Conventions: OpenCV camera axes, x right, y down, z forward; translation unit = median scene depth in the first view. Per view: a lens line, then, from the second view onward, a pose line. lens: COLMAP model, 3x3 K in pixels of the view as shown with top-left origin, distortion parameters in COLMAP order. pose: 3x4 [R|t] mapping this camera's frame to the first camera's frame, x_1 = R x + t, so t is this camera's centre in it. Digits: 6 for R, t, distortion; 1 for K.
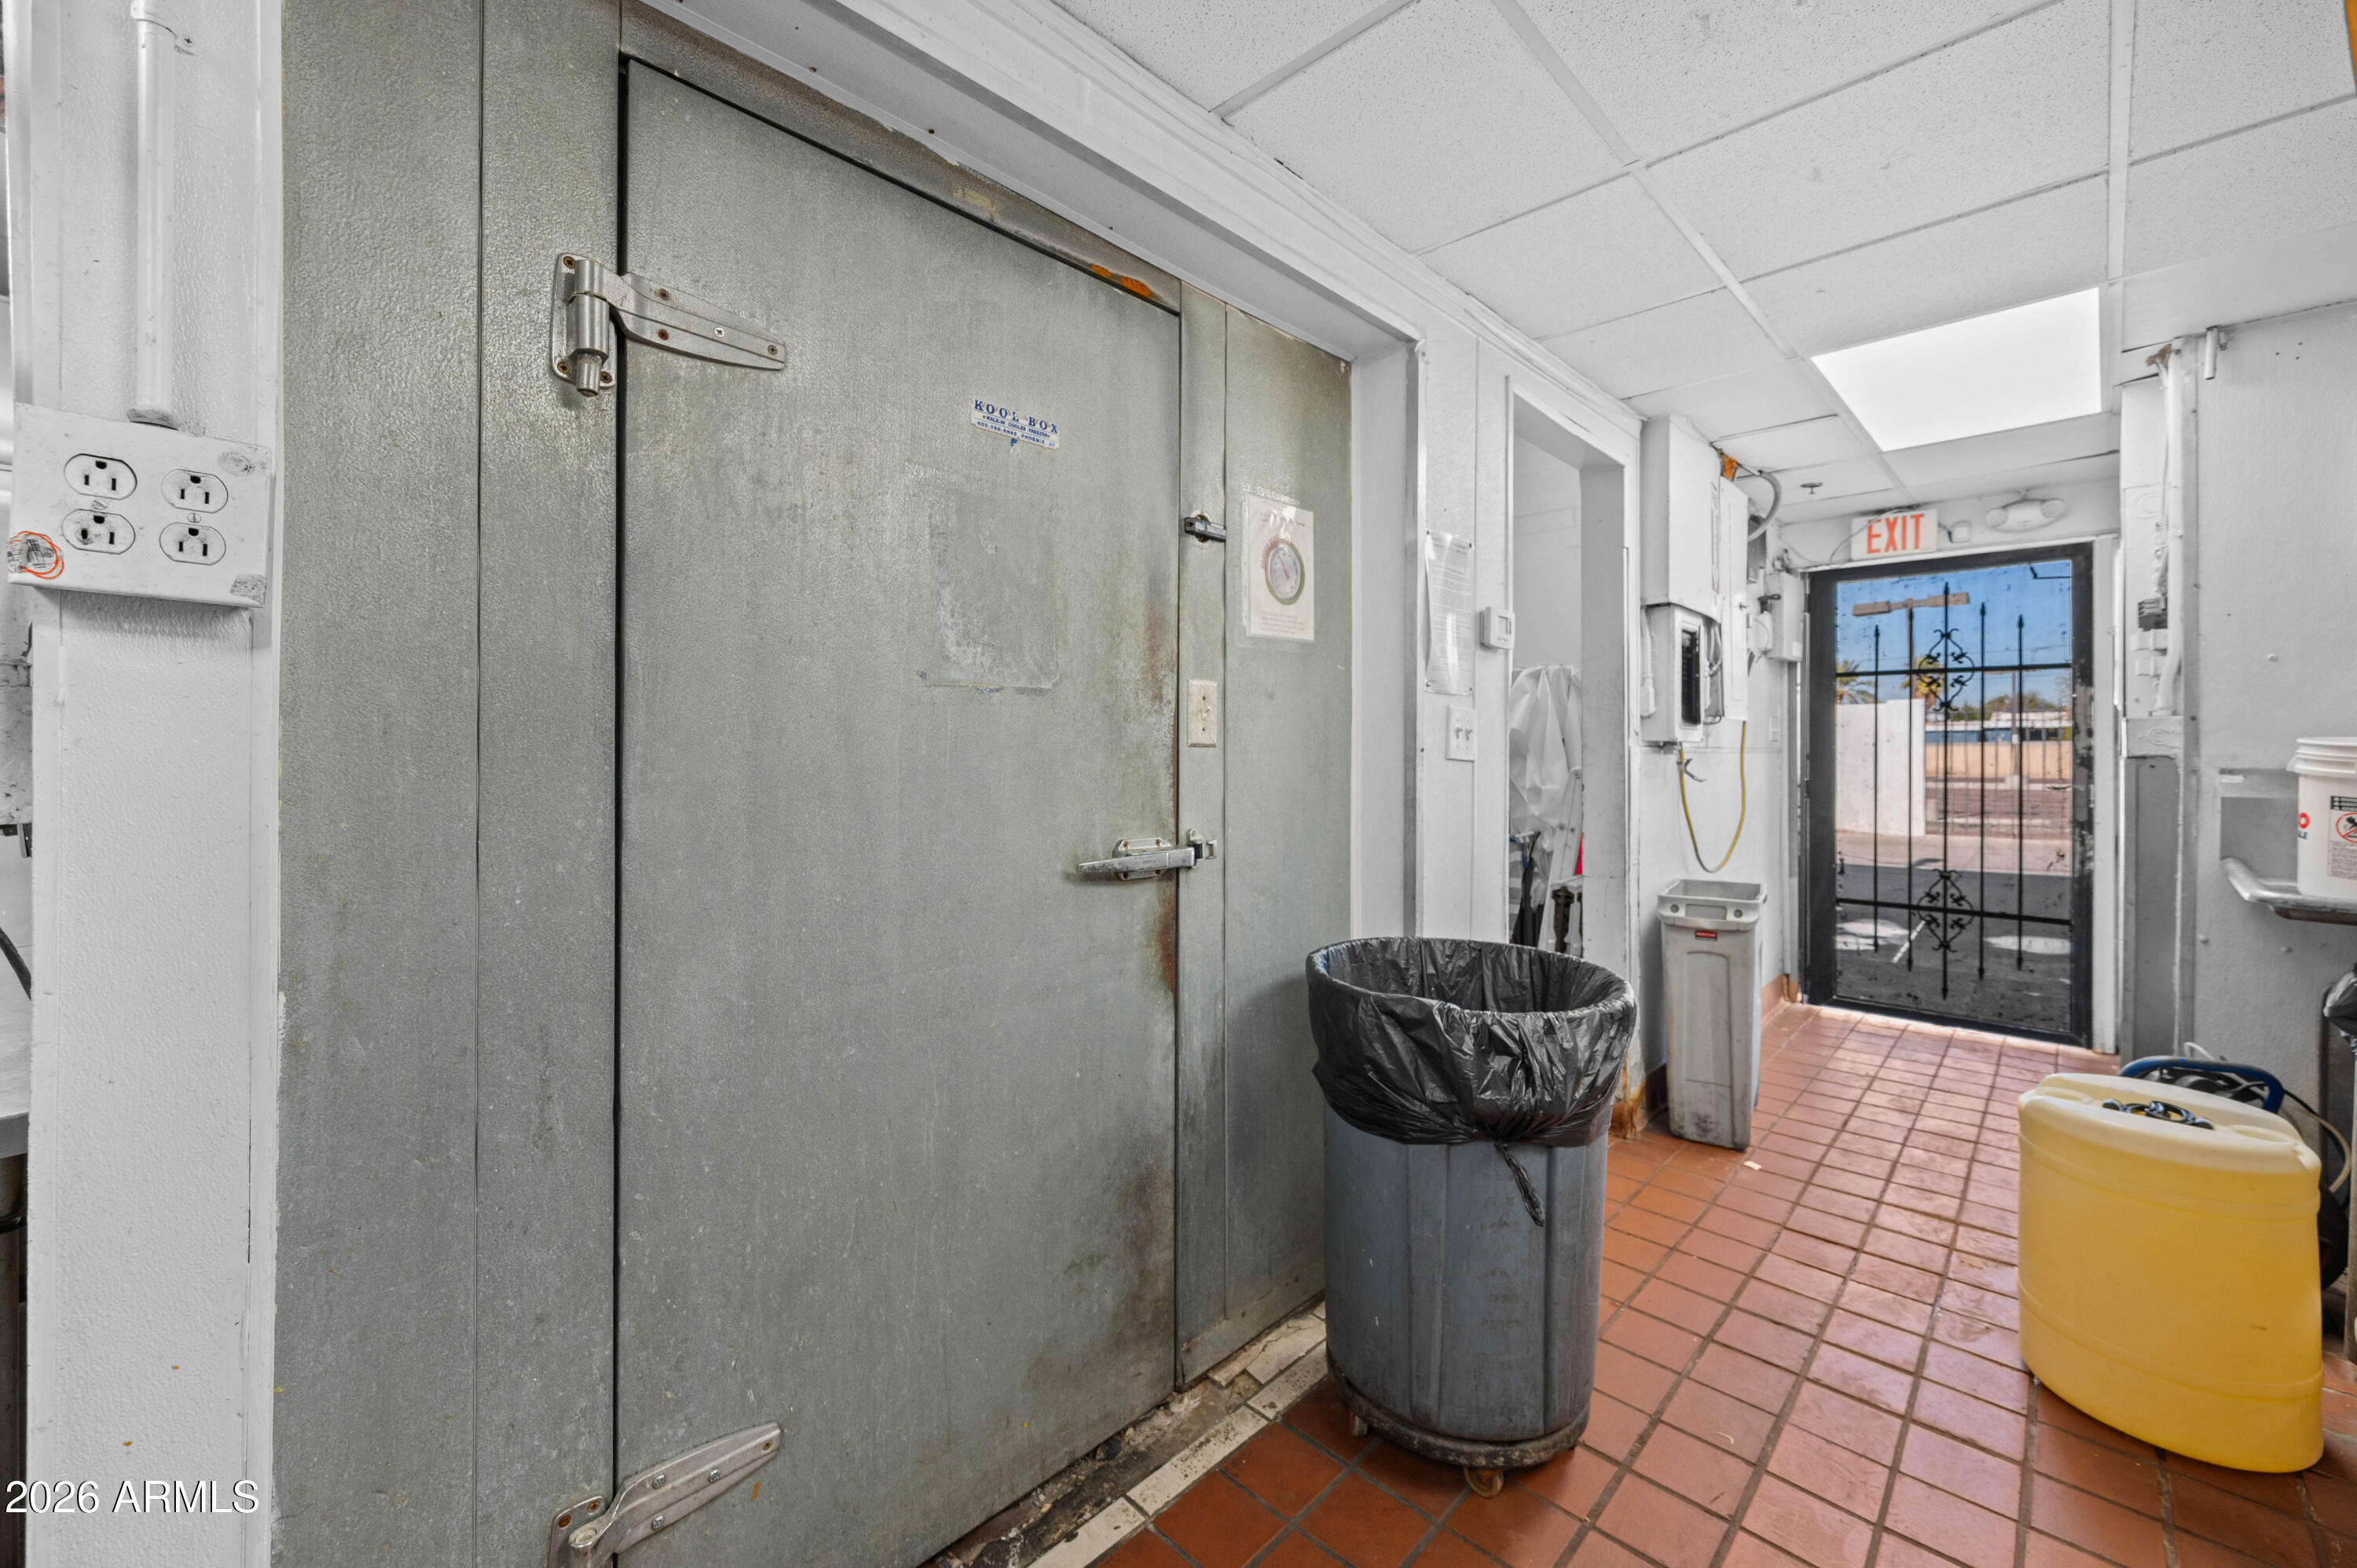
lens RADIAL K [[930.8, 0, 1204.8], [0, 930.8, 749.5], [0, 0, 1]] dist [-0.000479, 0.000548]
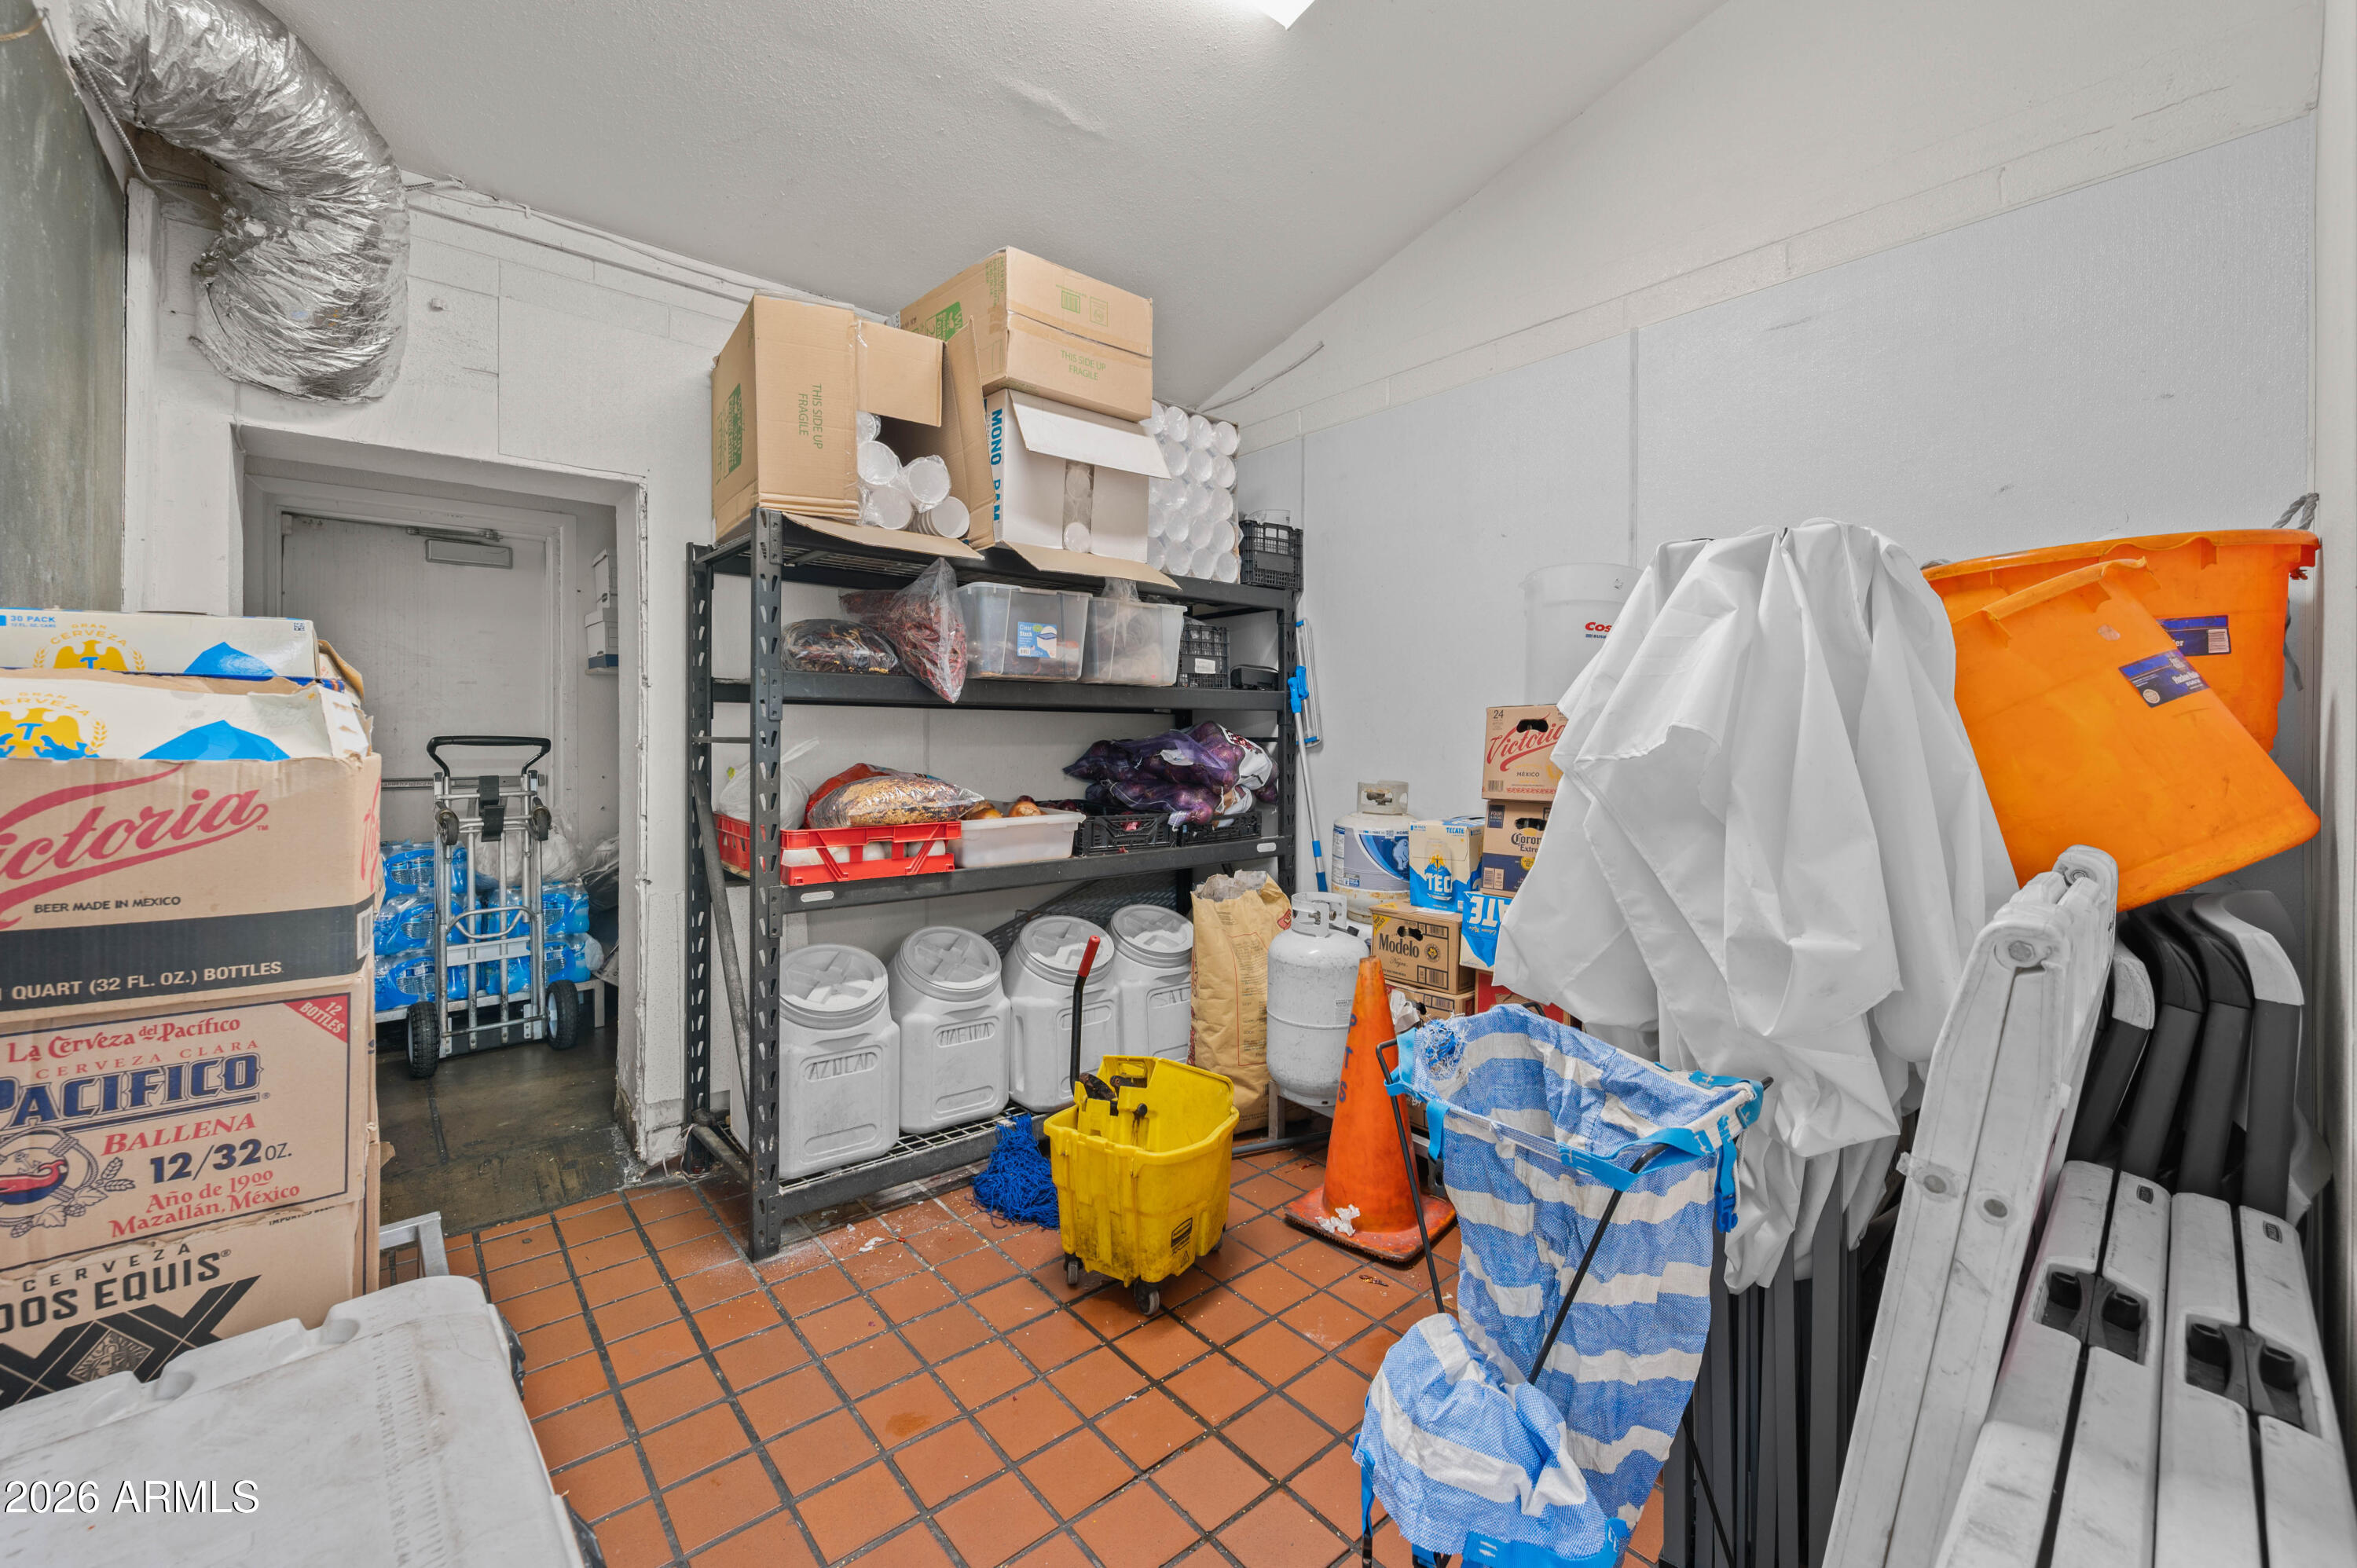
lens RADIAL K [[930.8, 0, 1191.3], [0, 930.8, 748.9], [0, 0, 1]] dist [-0.000479, 0.000548]
pose [[0.996448, 0.005073, -0.084053, 0.194708], [-0.004150, 0.999929, 0.011155, -0.018143], [0.084104, -0.010766, 0.996399, 0.668285]]
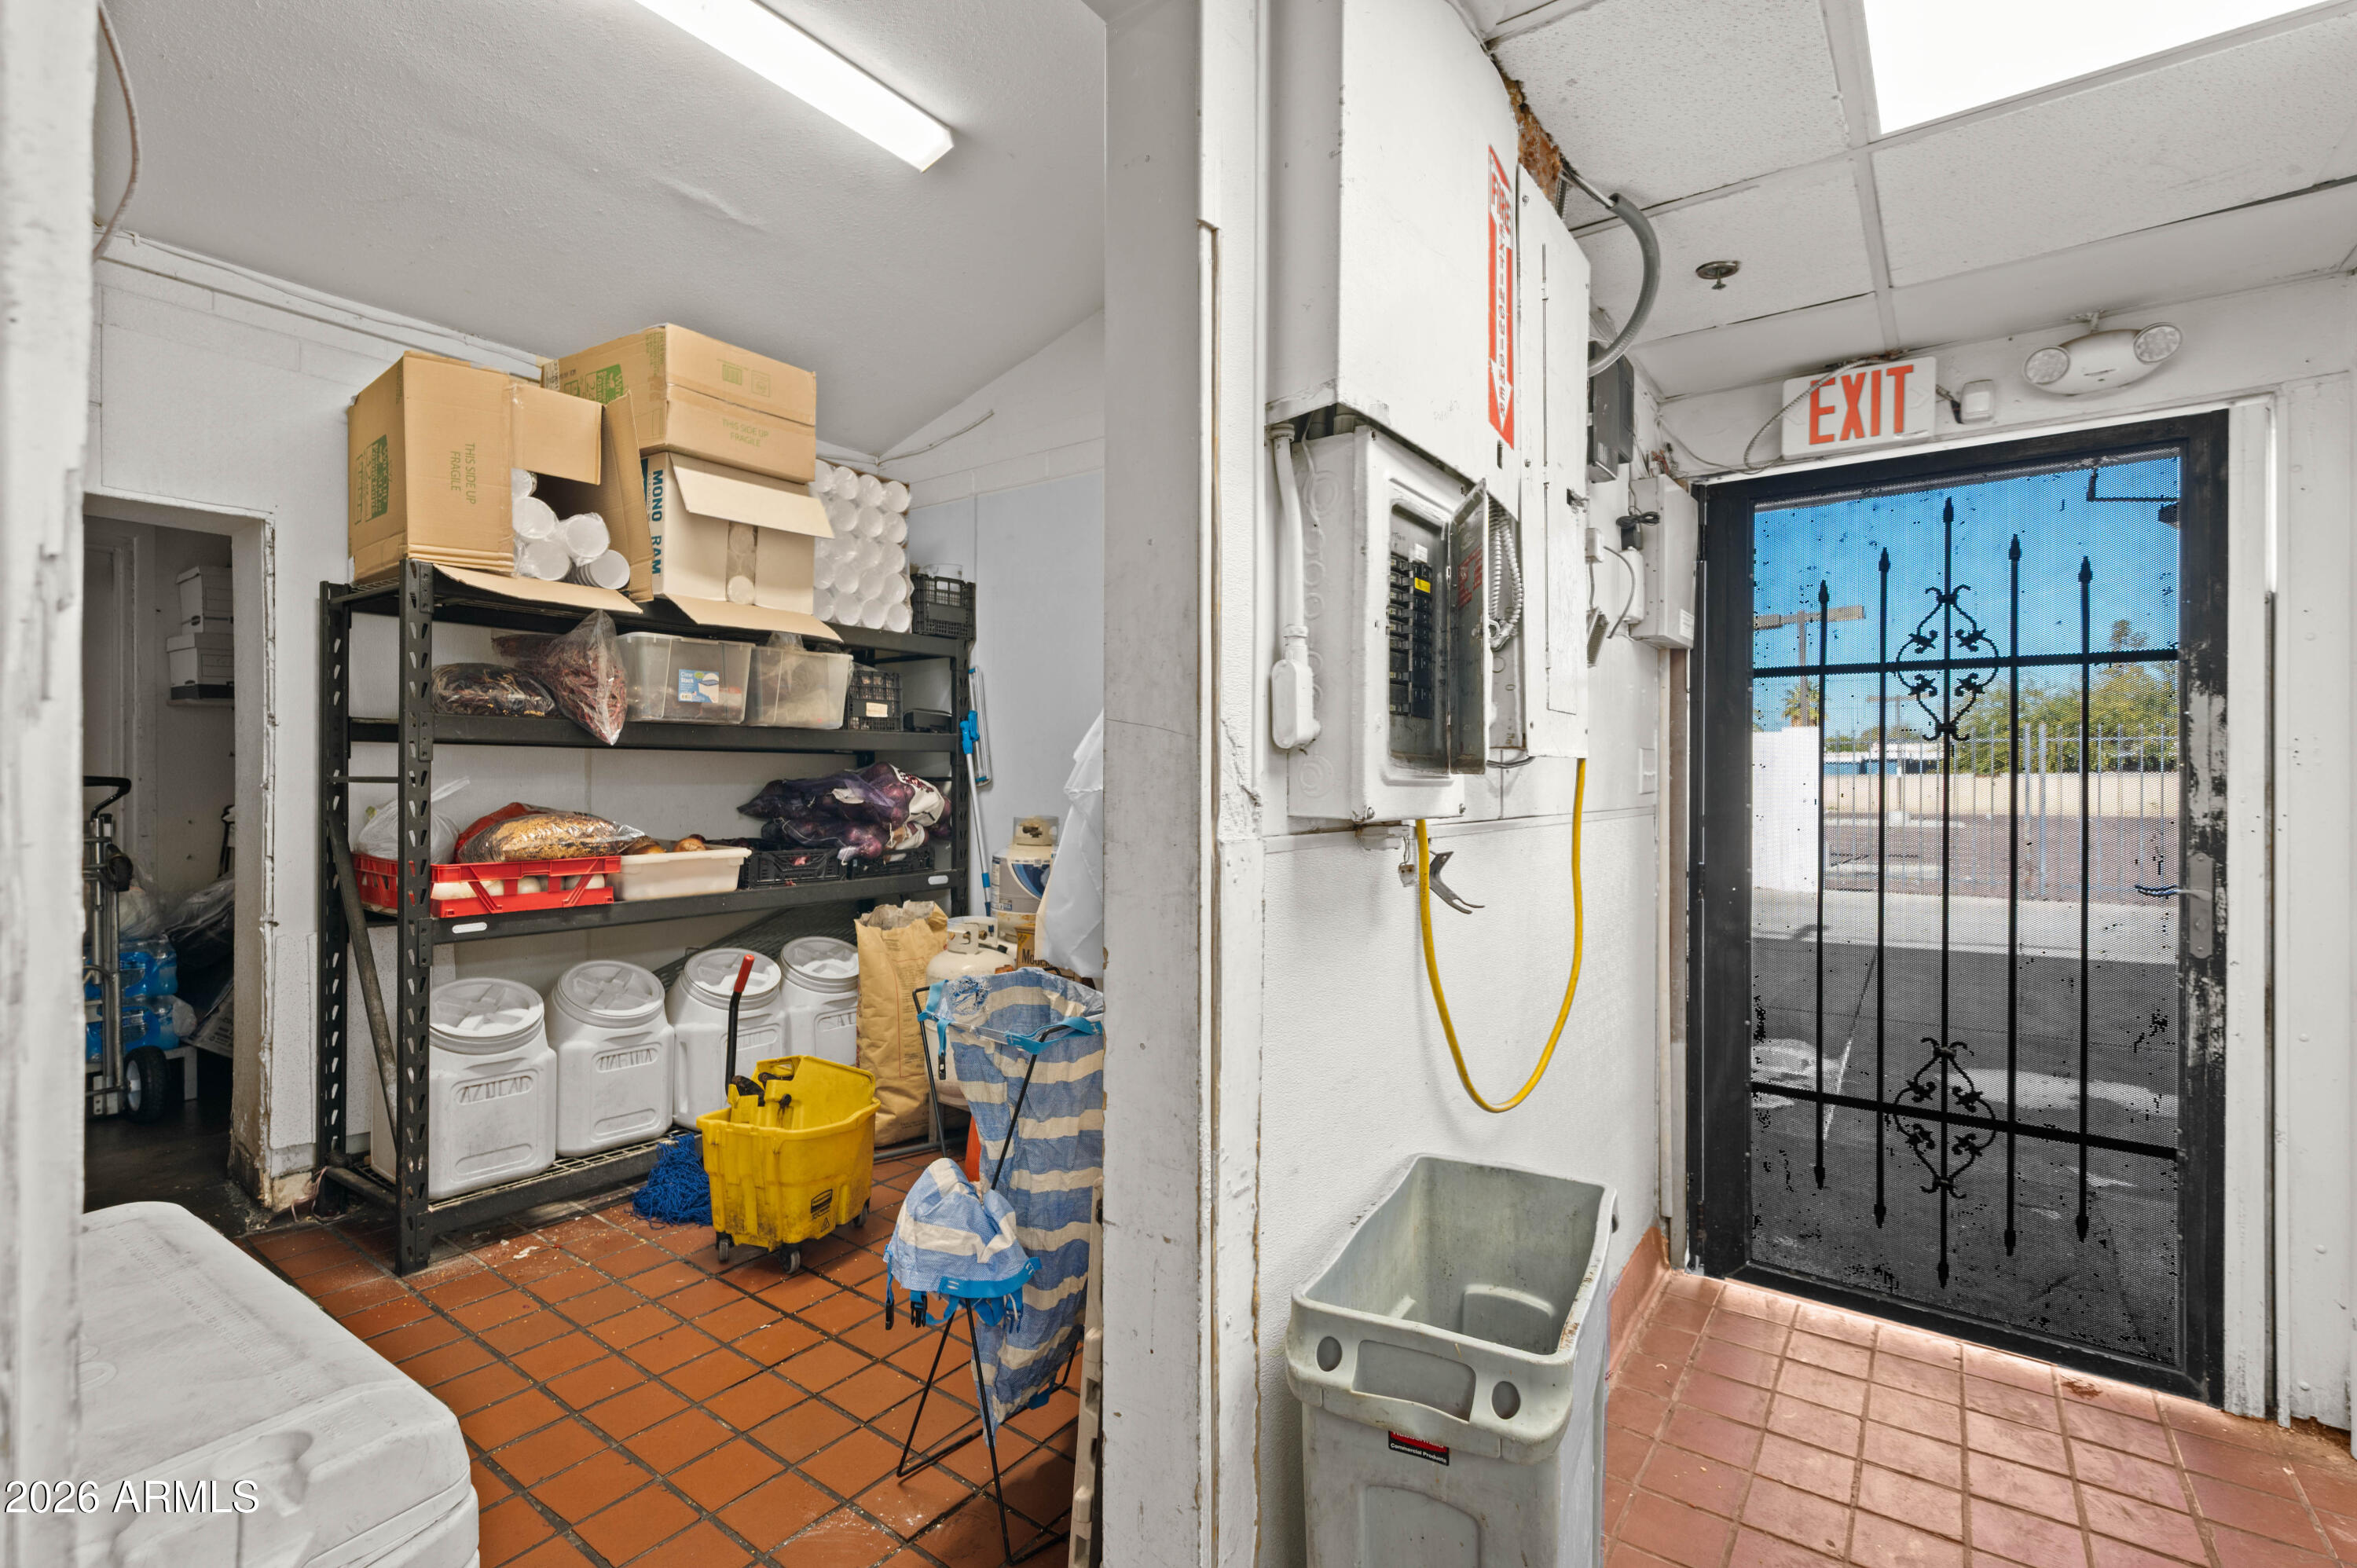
lens RADIAL K [[1073.4, 0, 1189.1], [0, 1073.4, 783.2], [0, 0, 1]] dist [0.000831, 0.000714]
pose [[0.990815, 0.003183, 0.135189, 0.289208], [-0.003694, 0.999987, 0.003523, -0.017911], [-0.135176, -0.003990, 0.990814, 0.457739]]
